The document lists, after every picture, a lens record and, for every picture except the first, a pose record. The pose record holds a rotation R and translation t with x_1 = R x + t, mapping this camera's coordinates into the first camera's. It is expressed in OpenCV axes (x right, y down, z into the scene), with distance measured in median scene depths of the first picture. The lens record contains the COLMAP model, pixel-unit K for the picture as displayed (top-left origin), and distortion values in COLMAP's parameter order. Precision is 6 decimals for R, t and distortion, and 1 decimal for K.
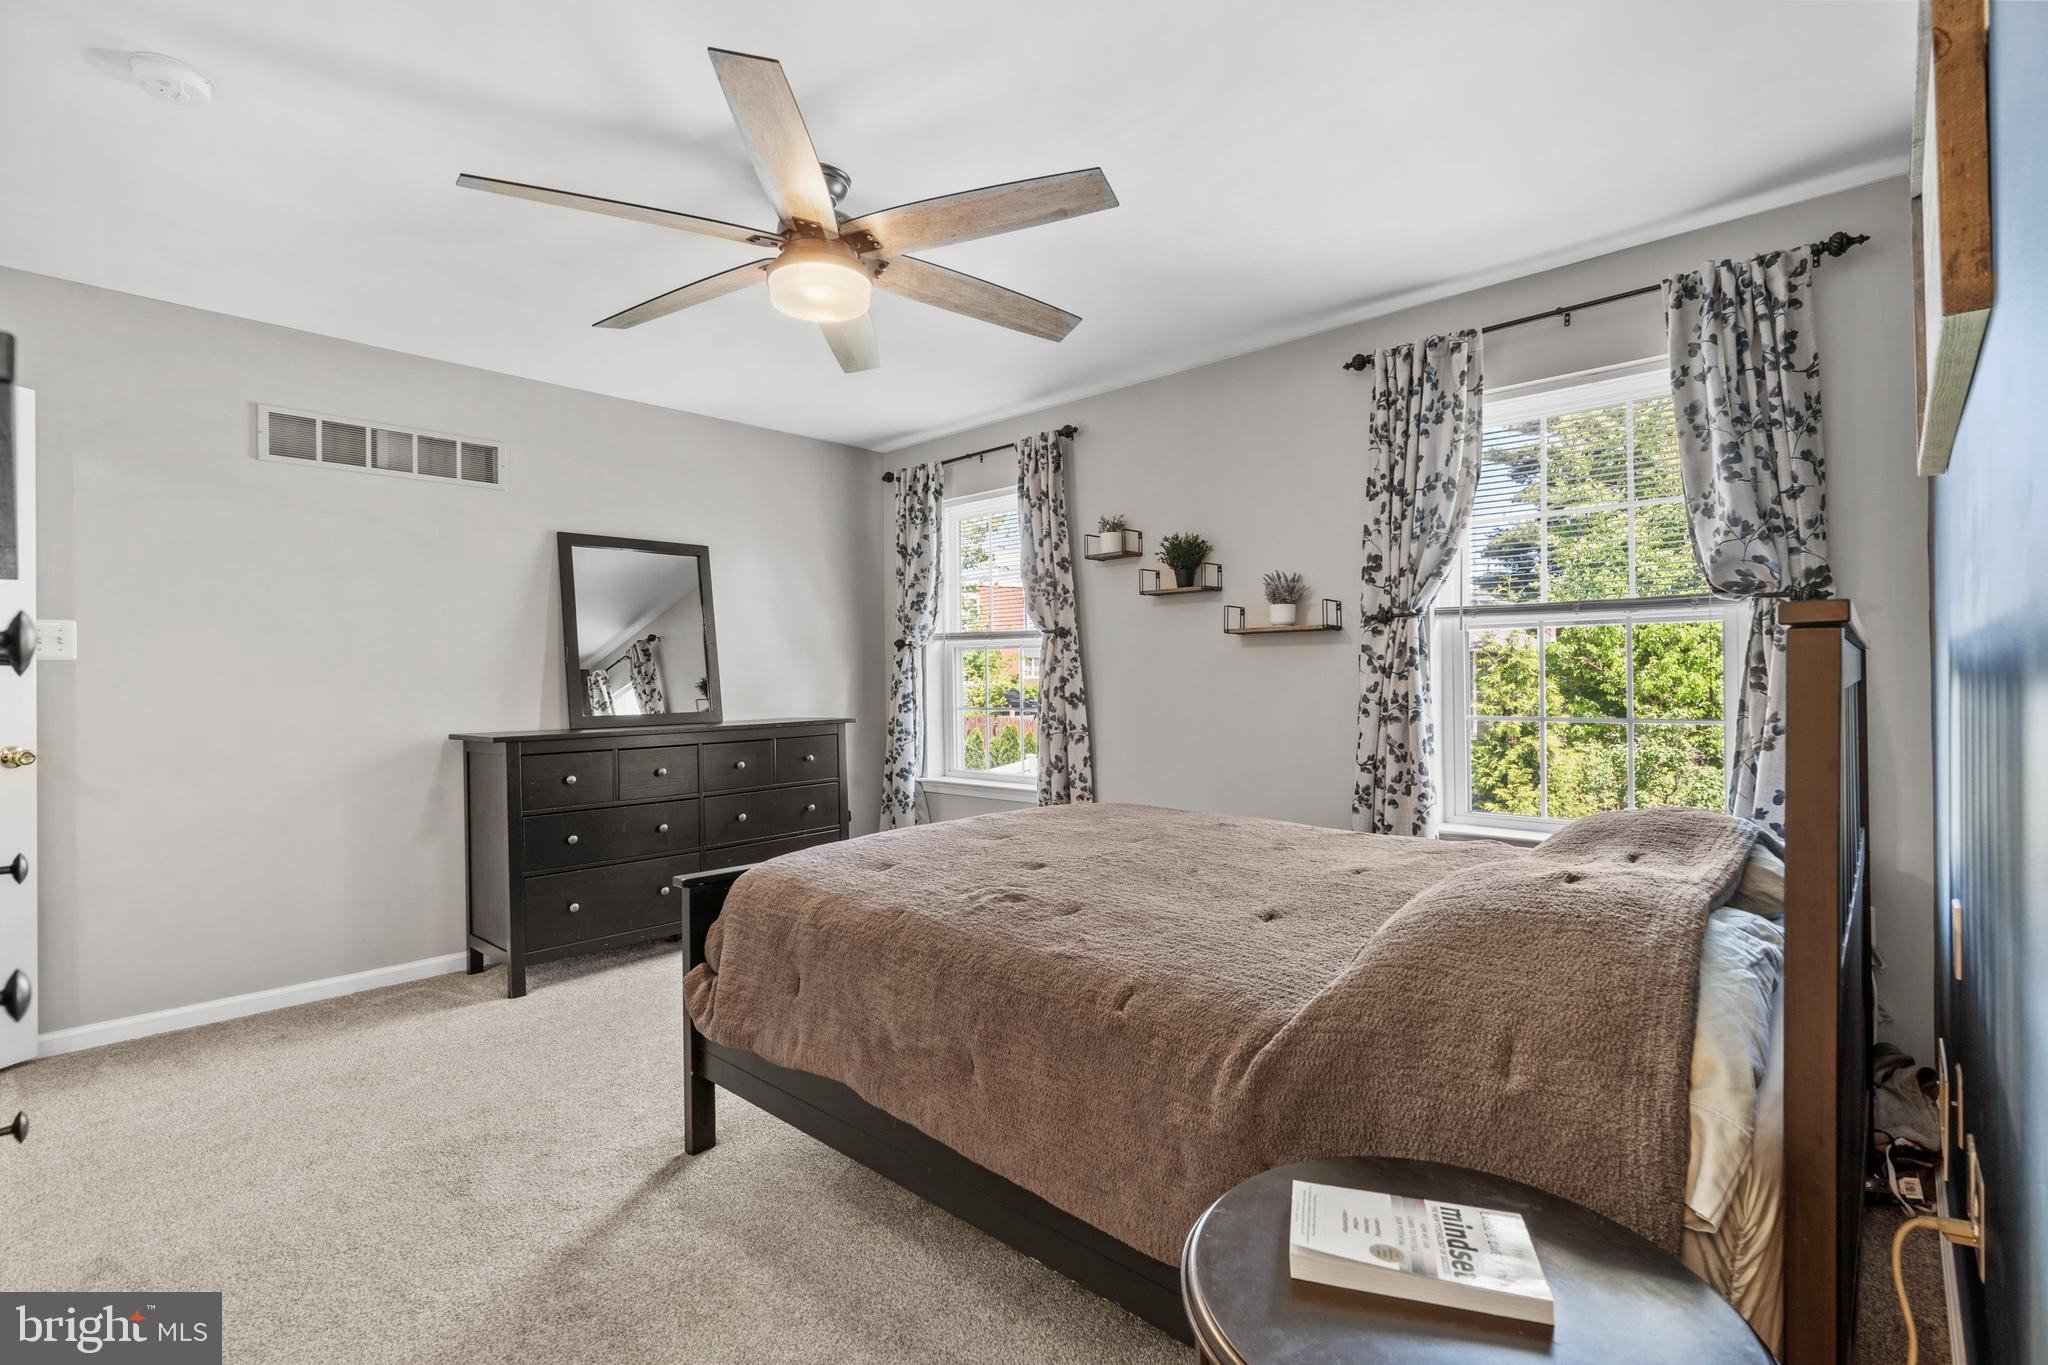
lens RADIAL K [[942.0, 0, 1032.1], [0, 942.0, 682.6], [0, 0, 1]] dist [-0.000345, 0.002380]
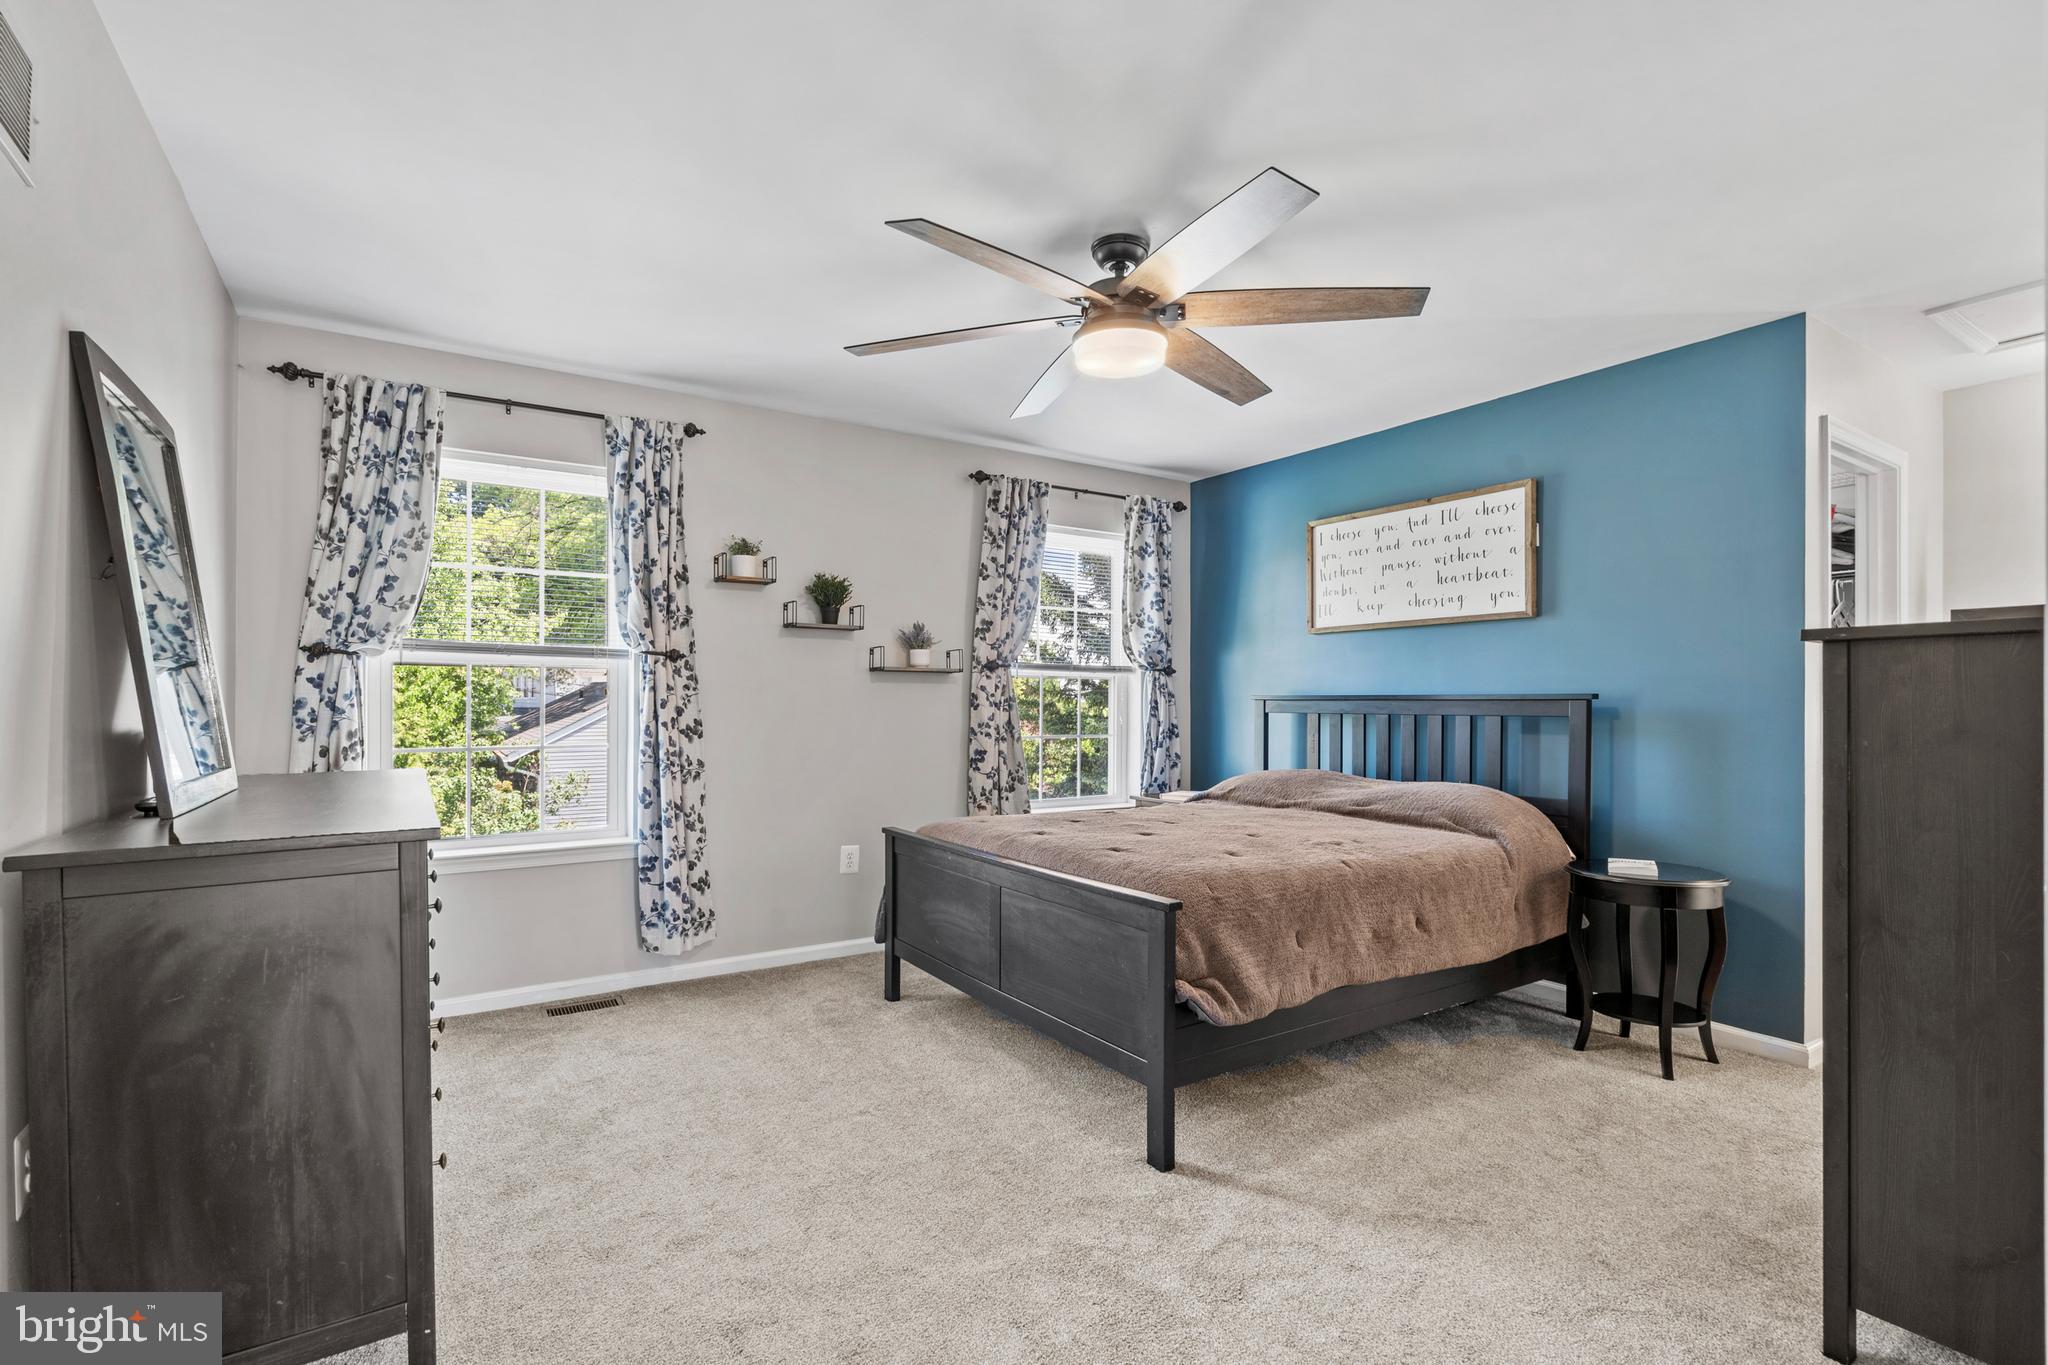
lens RADIAL K [[942.0, 0, 1034.3], [0, 942.0, 698.1], [0, 0, 1]] dist [-0.000345, 0.002380]
pose [[0.248547, 0.010790, 0.968560, -0.837949], [-0.006944, 0.999932, -0.009358, -0.009032], [-0.968595, -0.004400, 0.248605, 0.523997]]
